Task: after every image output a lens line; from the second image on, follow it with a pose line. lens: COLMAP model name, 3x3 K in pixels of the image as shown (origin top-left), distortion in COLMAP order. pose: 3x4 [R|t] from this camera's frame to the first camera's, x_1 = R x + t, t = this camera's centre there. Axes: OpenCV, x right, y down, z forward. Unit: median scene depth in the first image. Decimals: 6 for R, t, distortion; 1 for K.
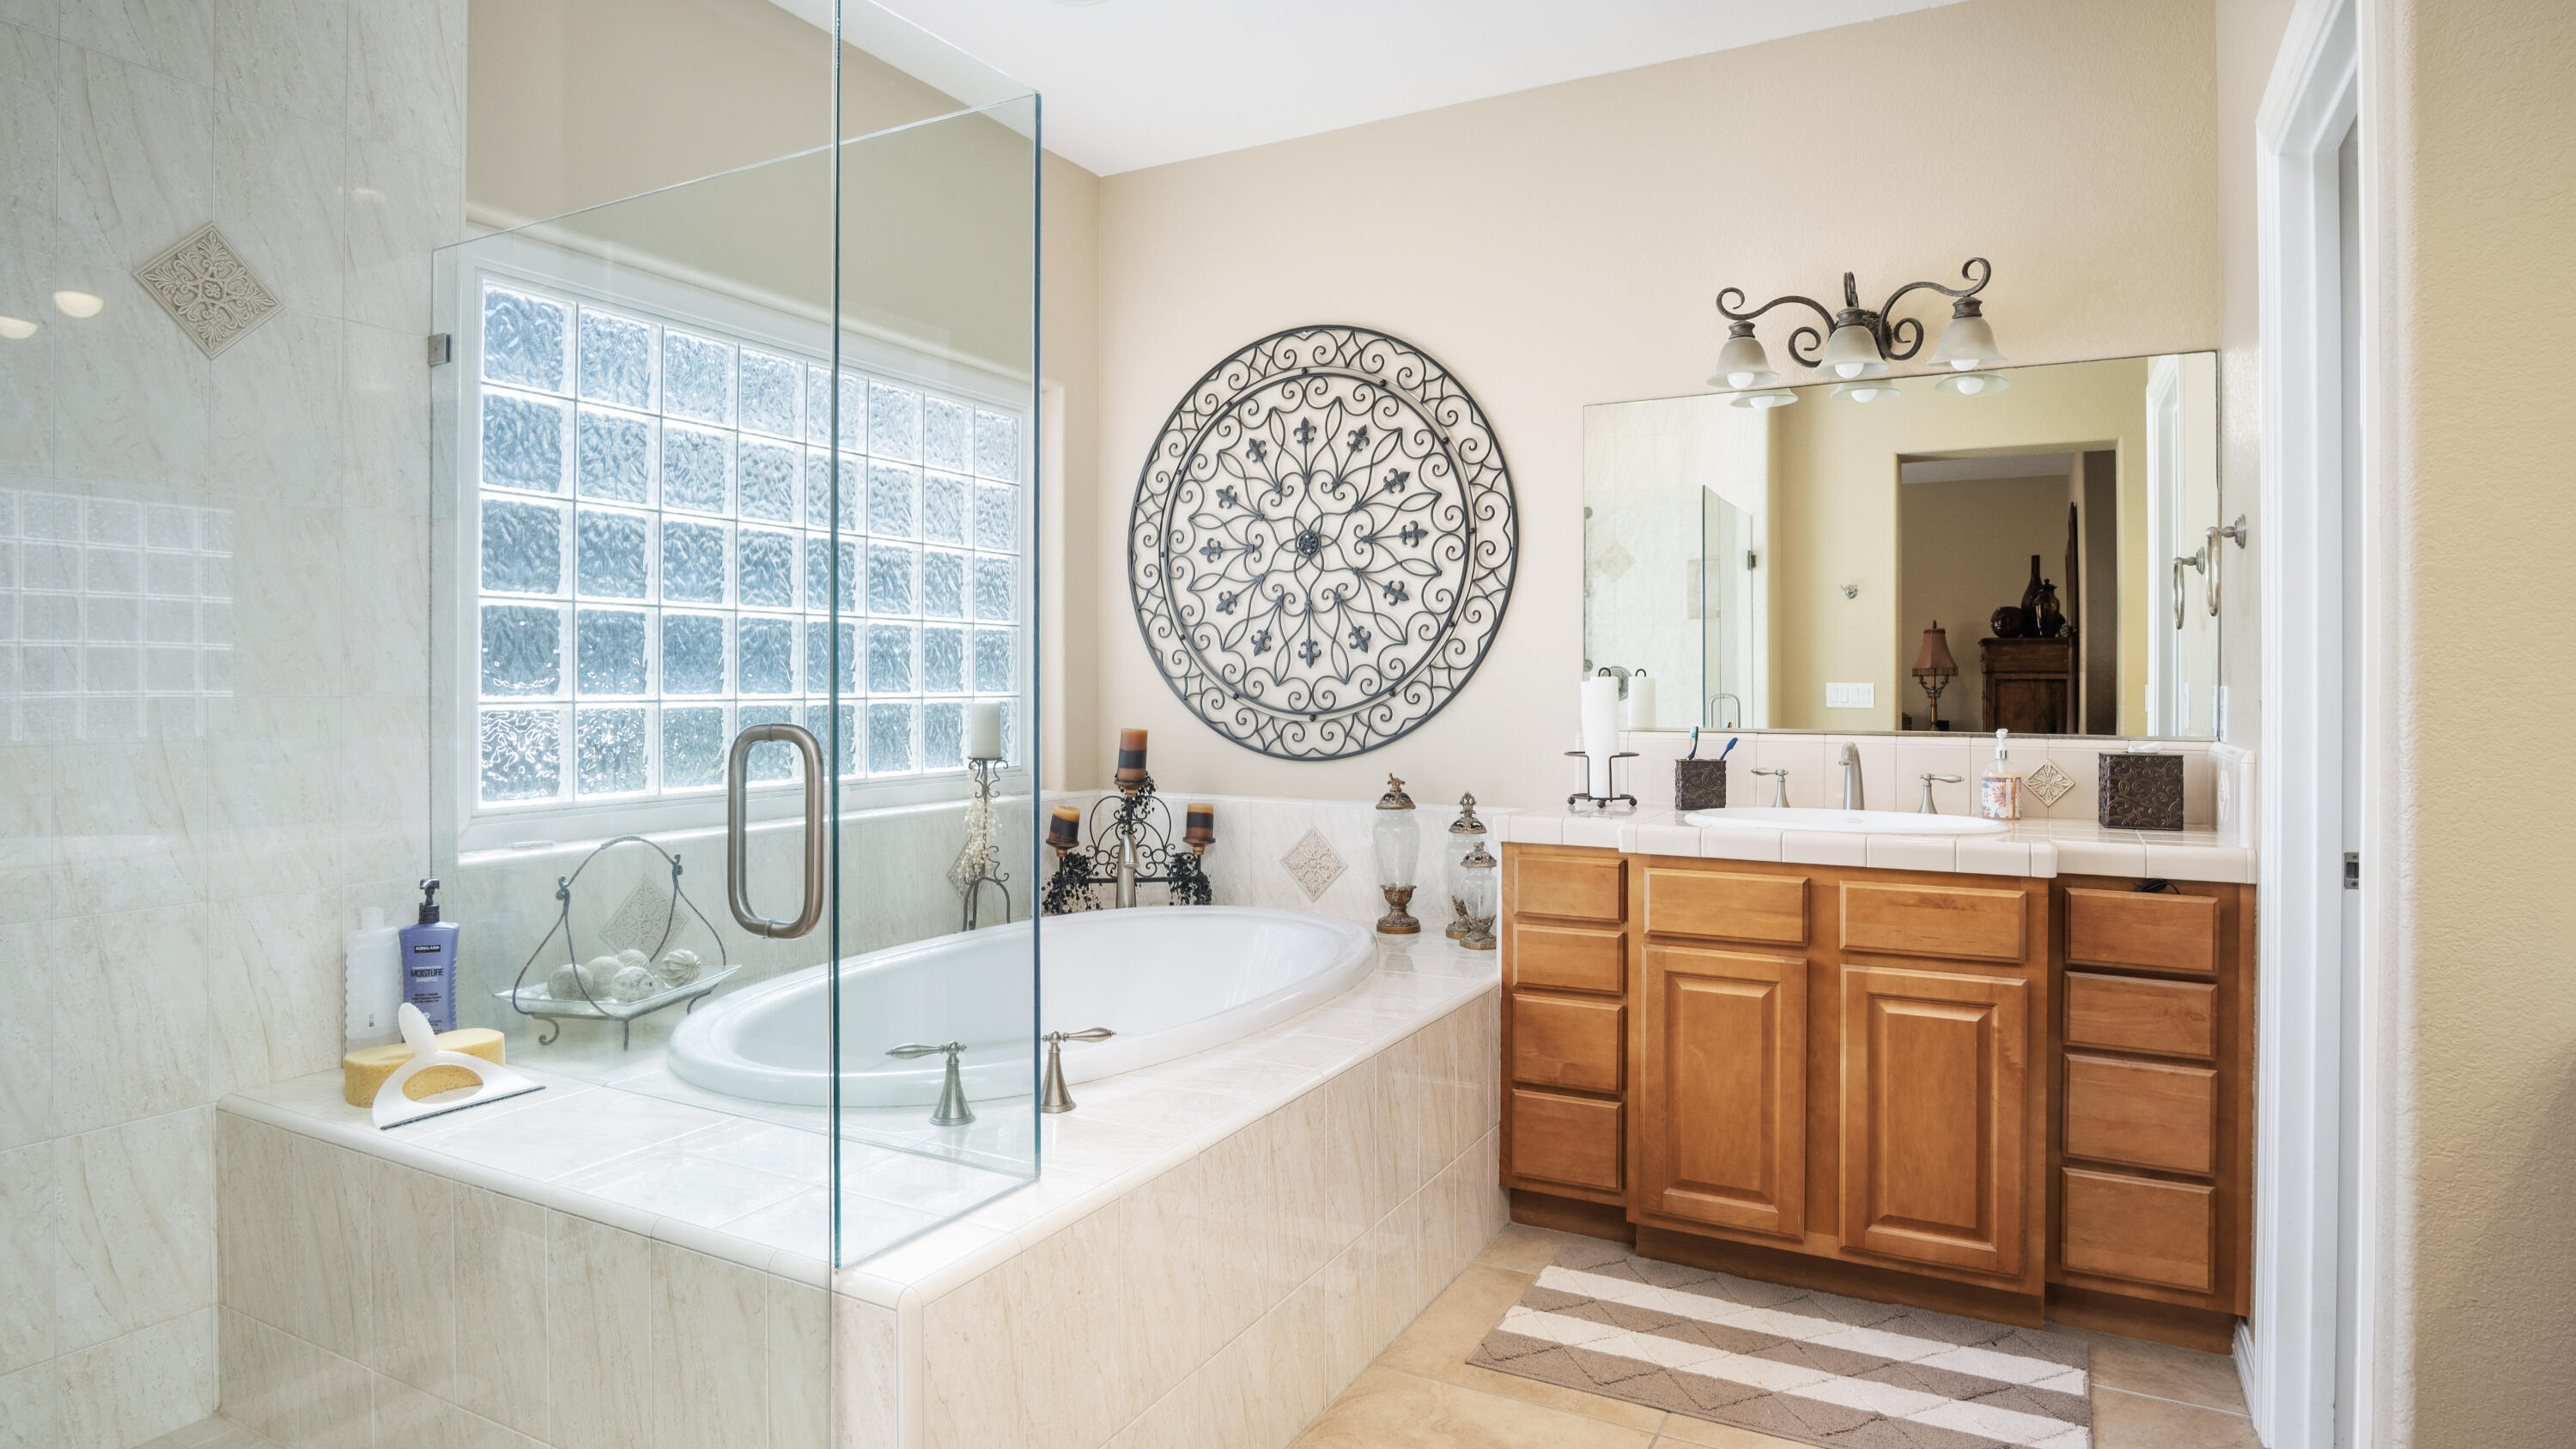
lens RADIAL K [[1409.1, 0, 1292.6], [0, 1409.1, 696.3], [0, 0, 1]] dist [-0.029309, 0.003586]
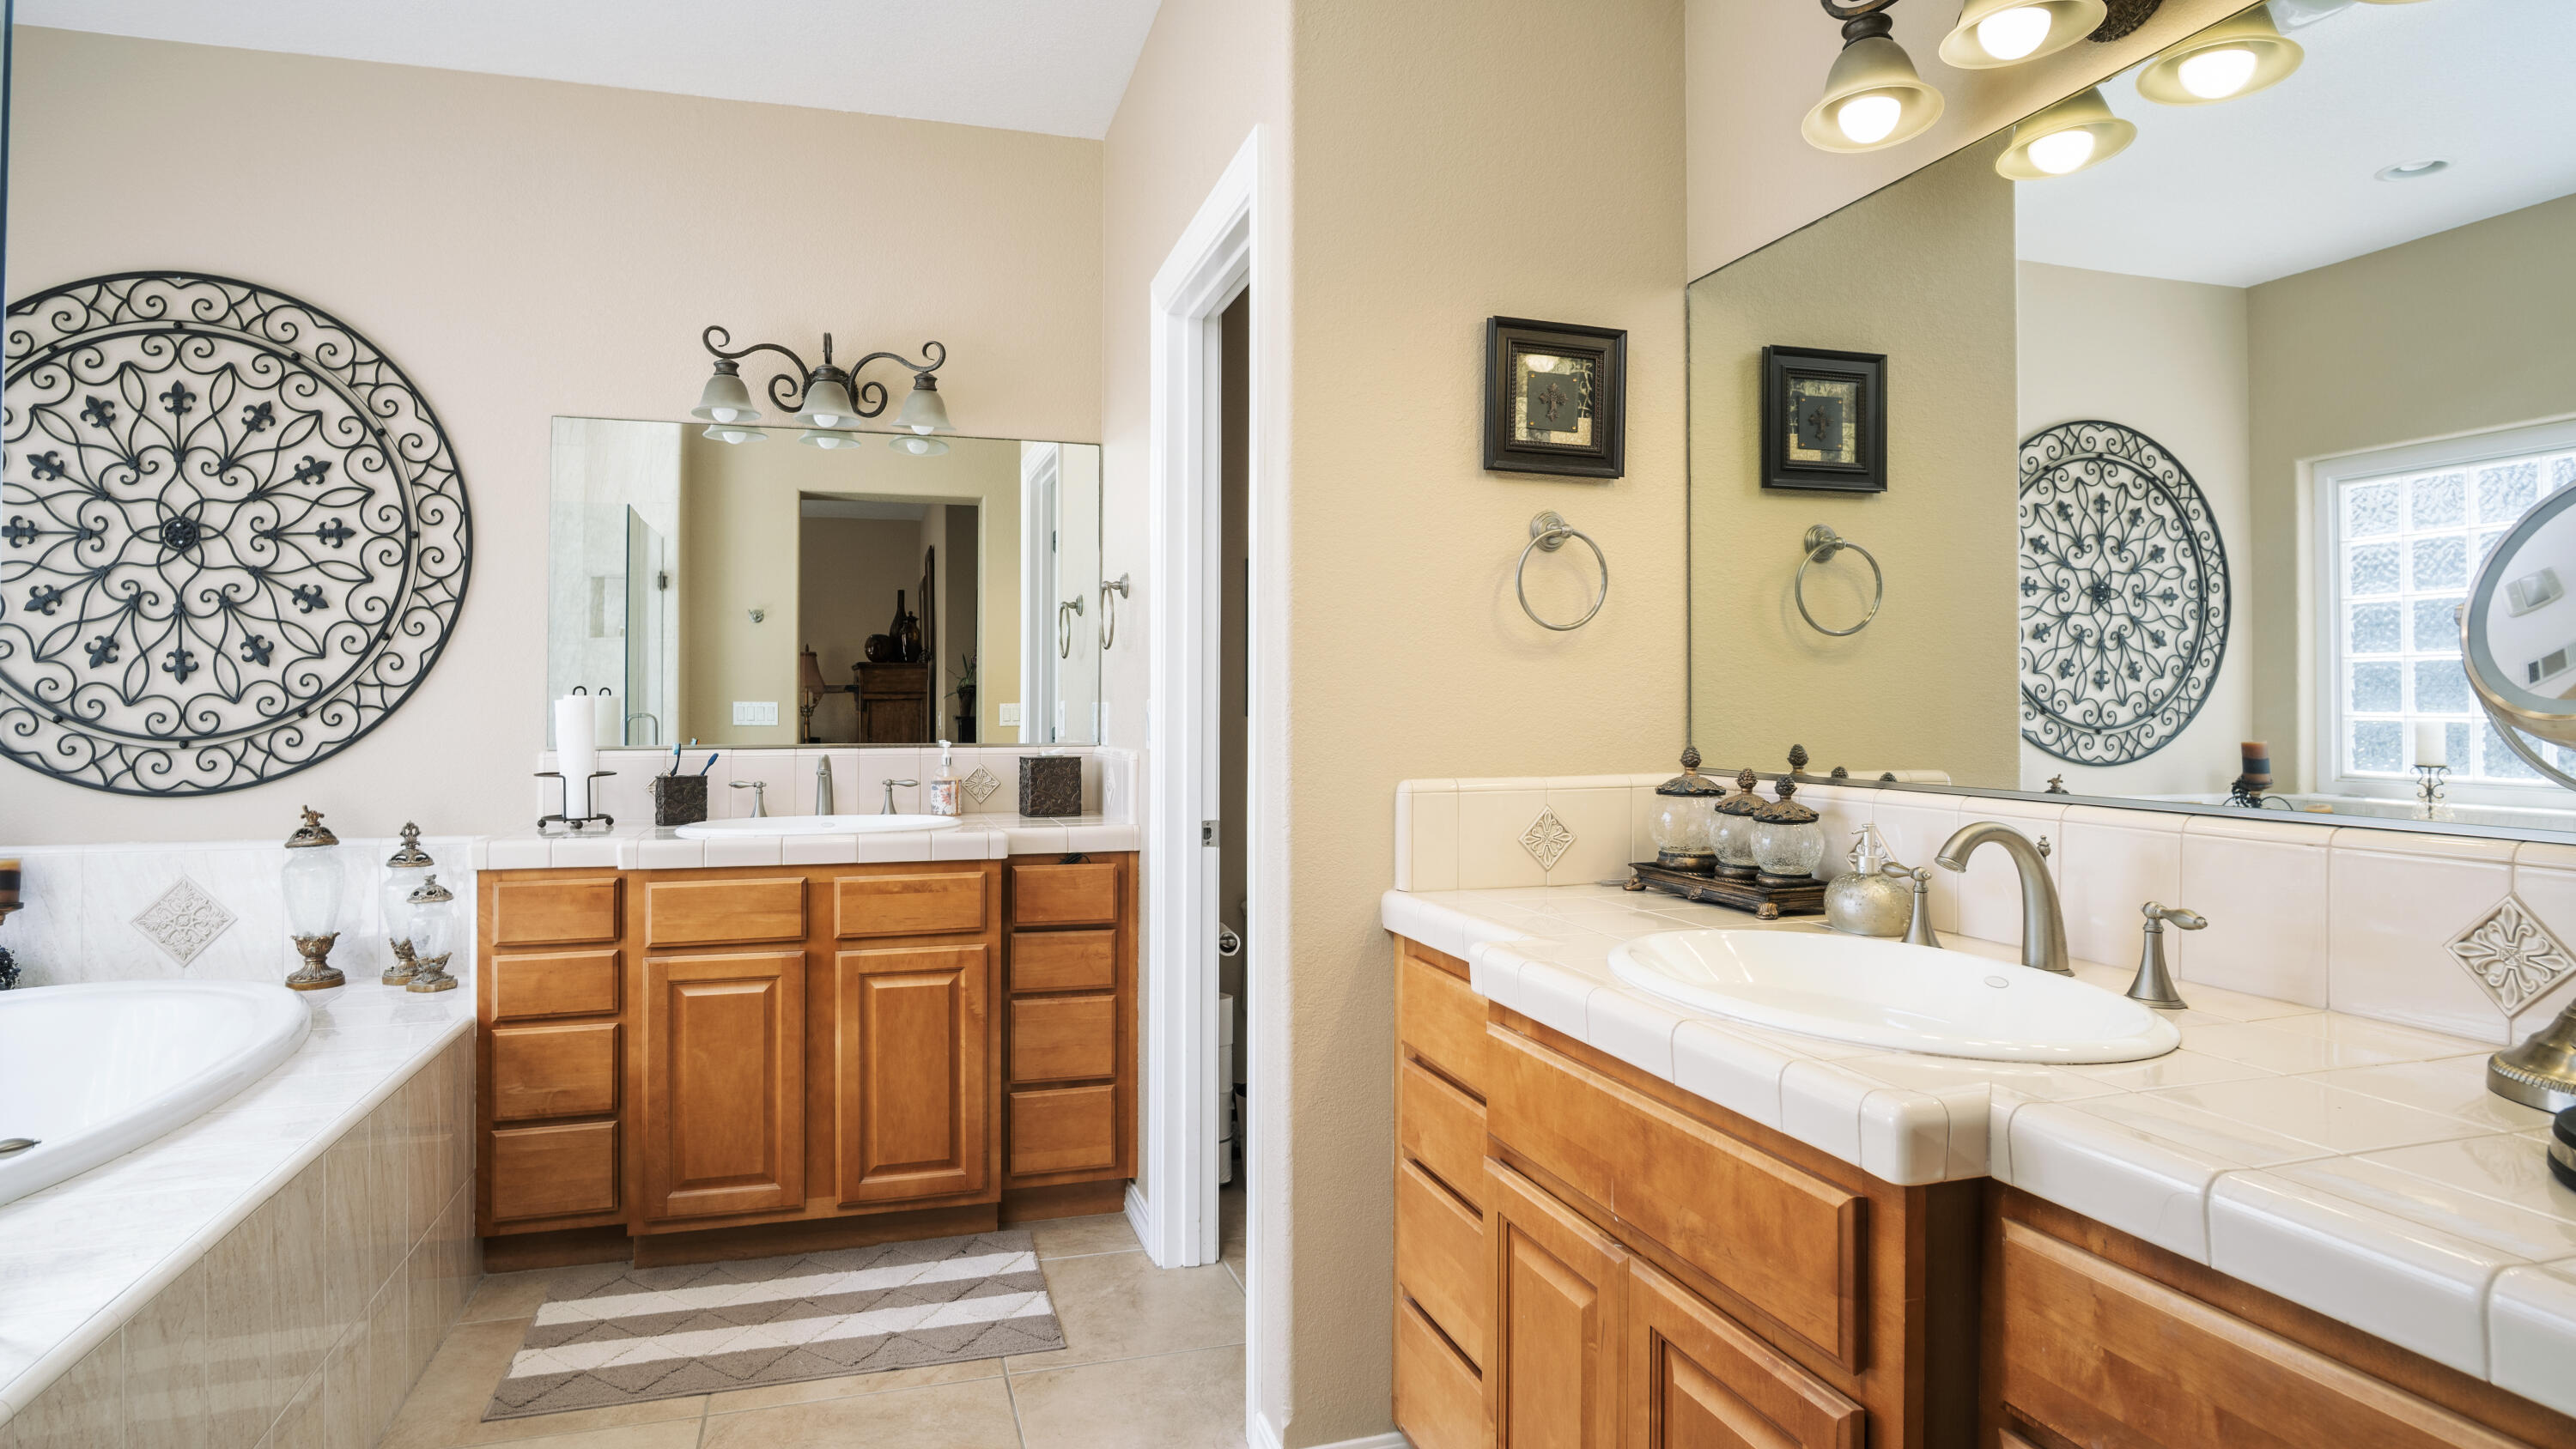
lens RADIAL K [[1409.1, 0, 1268.9], [0, 1409.1, 715.5], [0, 0, 1]] dist [-0.029309, 0.003586]
pose [[0.701268, -0.007490, 0.712858, -0.145507], [0.008193, 0.999963, 0.002447, 0.002006], [-0.712850, 0.004124, 0.701304, -0.031387]]
